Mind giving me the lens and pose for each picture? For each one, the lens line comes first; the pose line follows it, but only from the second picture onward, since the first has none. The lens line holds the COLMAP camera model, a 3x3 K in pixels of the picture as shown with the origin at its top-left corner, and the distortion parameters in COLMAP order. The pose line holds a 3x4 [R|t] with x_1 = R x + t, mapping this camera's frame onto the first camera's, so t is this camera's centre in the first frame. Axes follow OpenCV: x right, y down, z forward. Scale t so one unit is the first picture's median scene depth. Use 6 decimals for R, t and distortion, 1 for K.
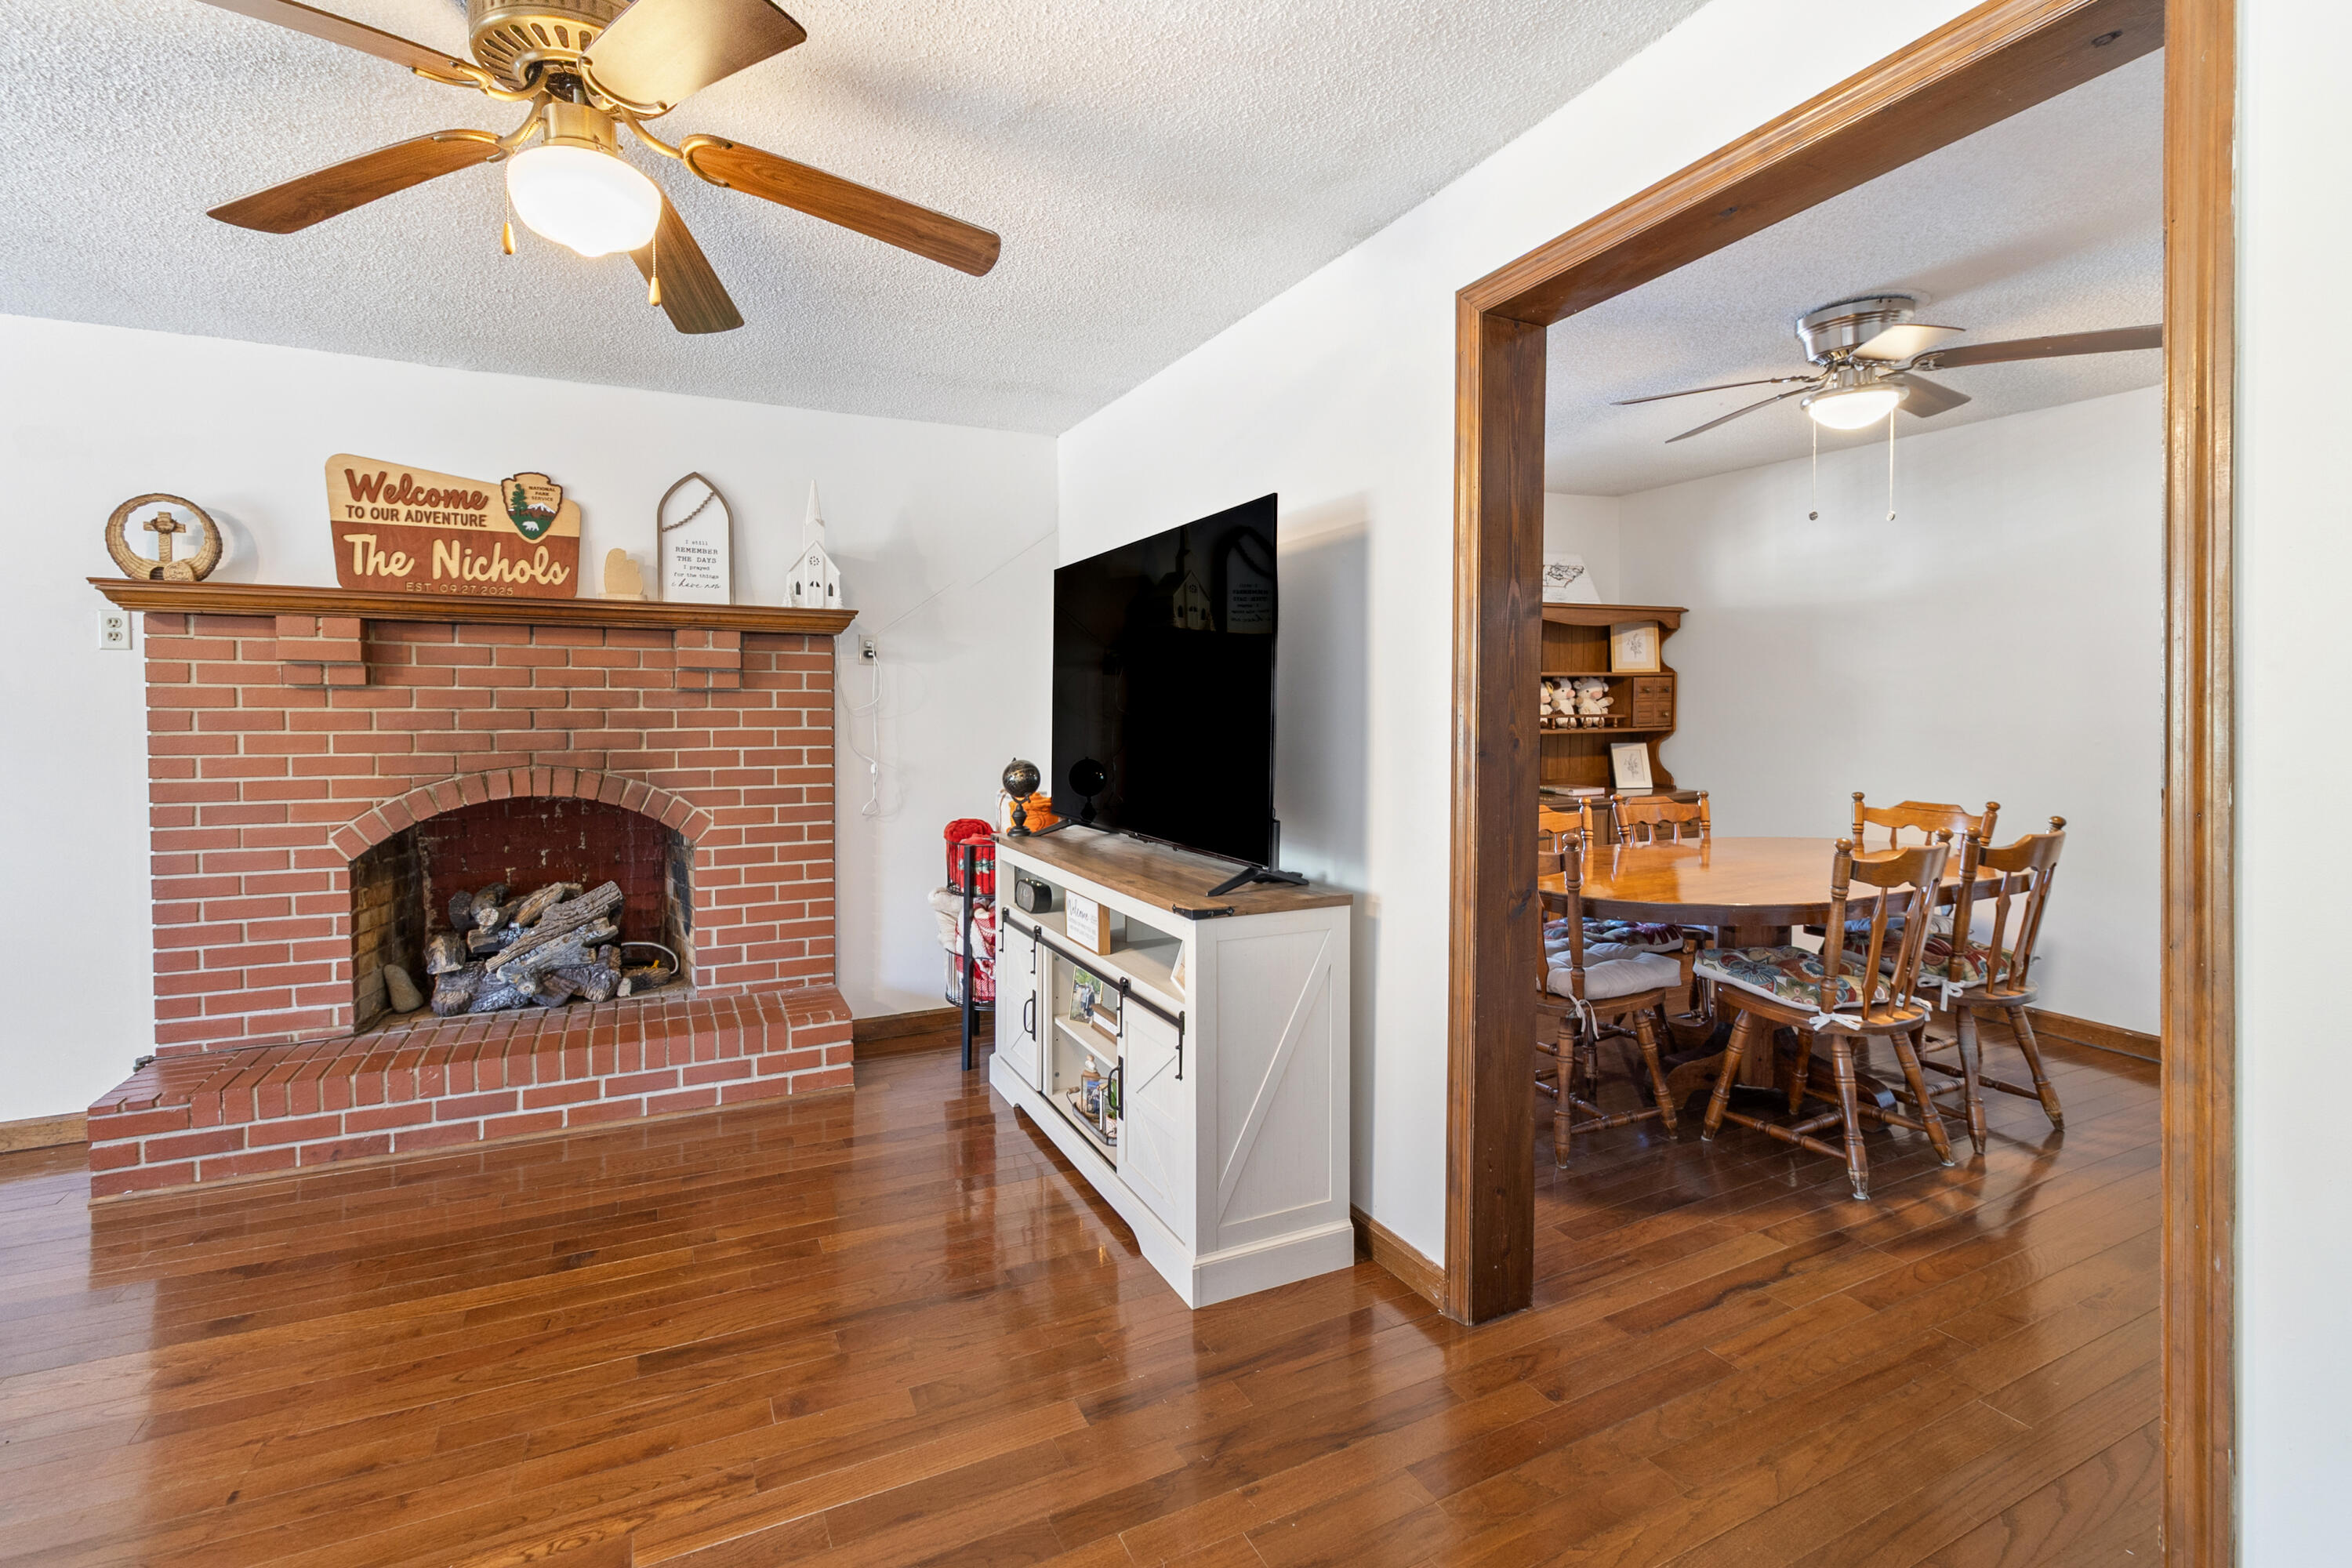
lens RADIAL K [[1081.0, 0, 1211.7], [0, 1081.0, 742.2], [0, 0, 1]] dist [0.010337, -0.000663]
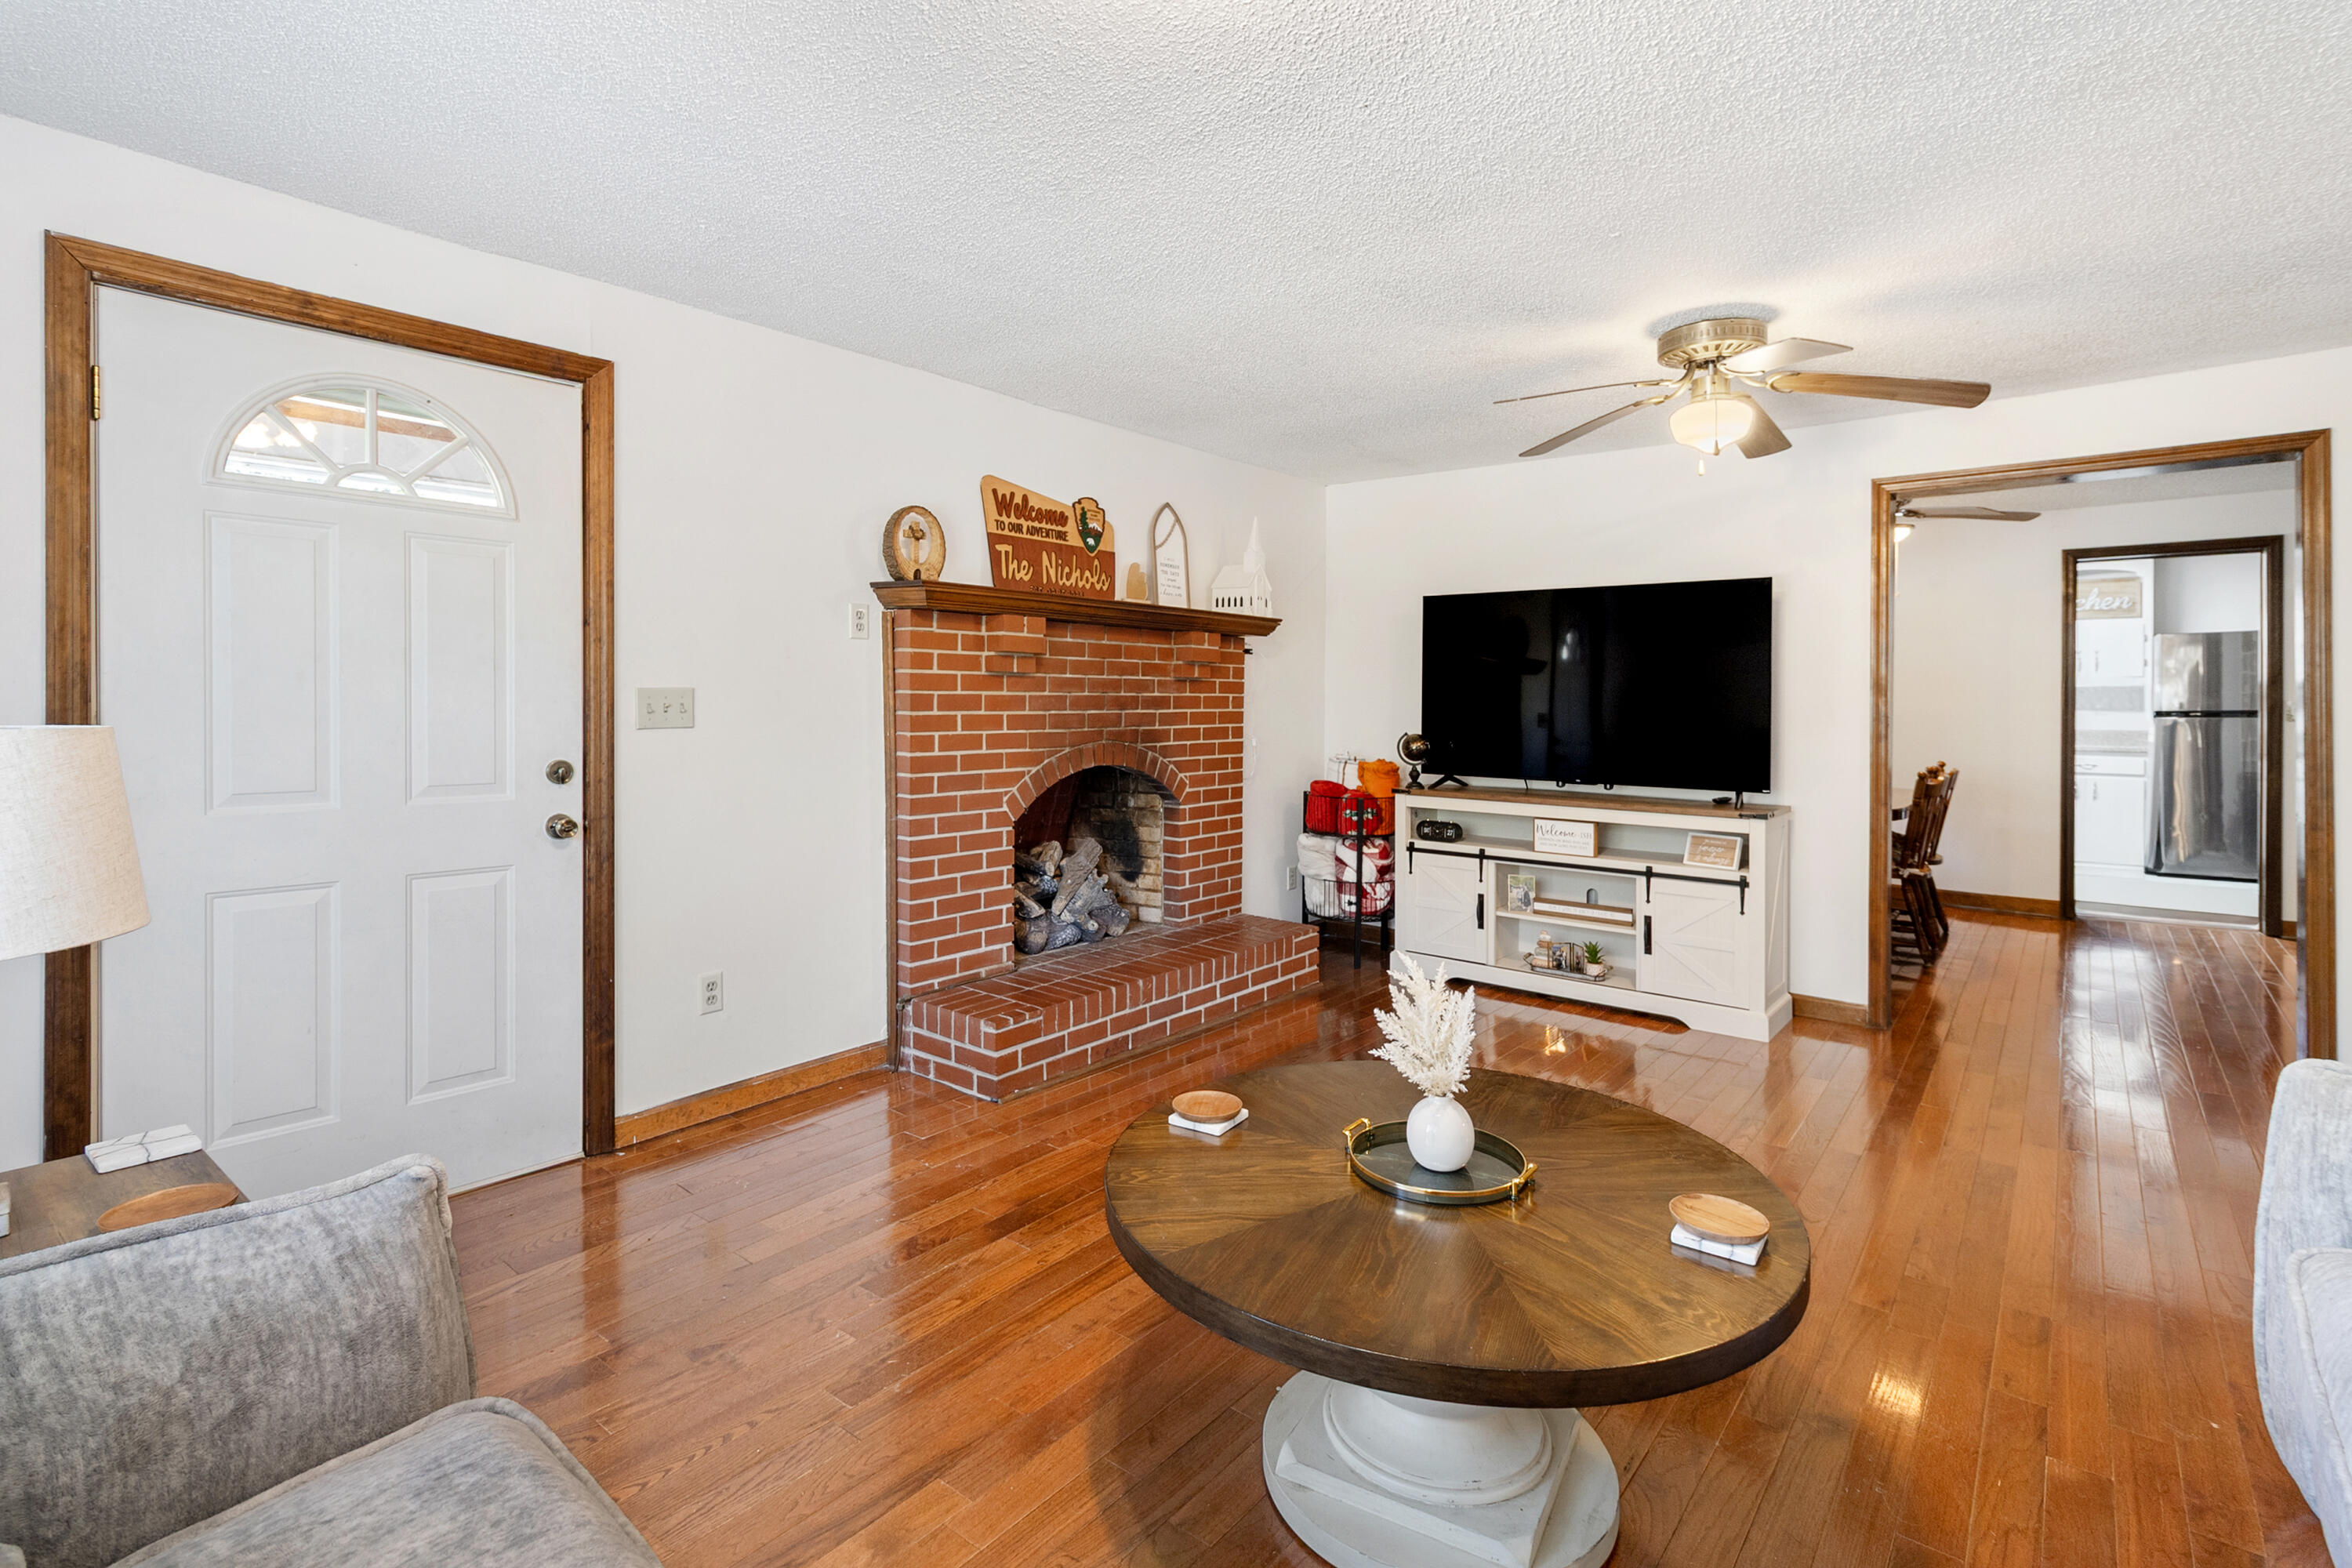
lens RADIAL K [[1081.0, 0, 1210.6], [0, 1081.0, 698.8], [0, 0, 1]] dist [0.010337, -0.000663]
pose [[0.908836, 0.008134, 0.417074, -1.036744], [0.001192, 0.999755, -0.022095, 0.002228], [-0.417151, 0.020578, 0.908604, -0.151356]]
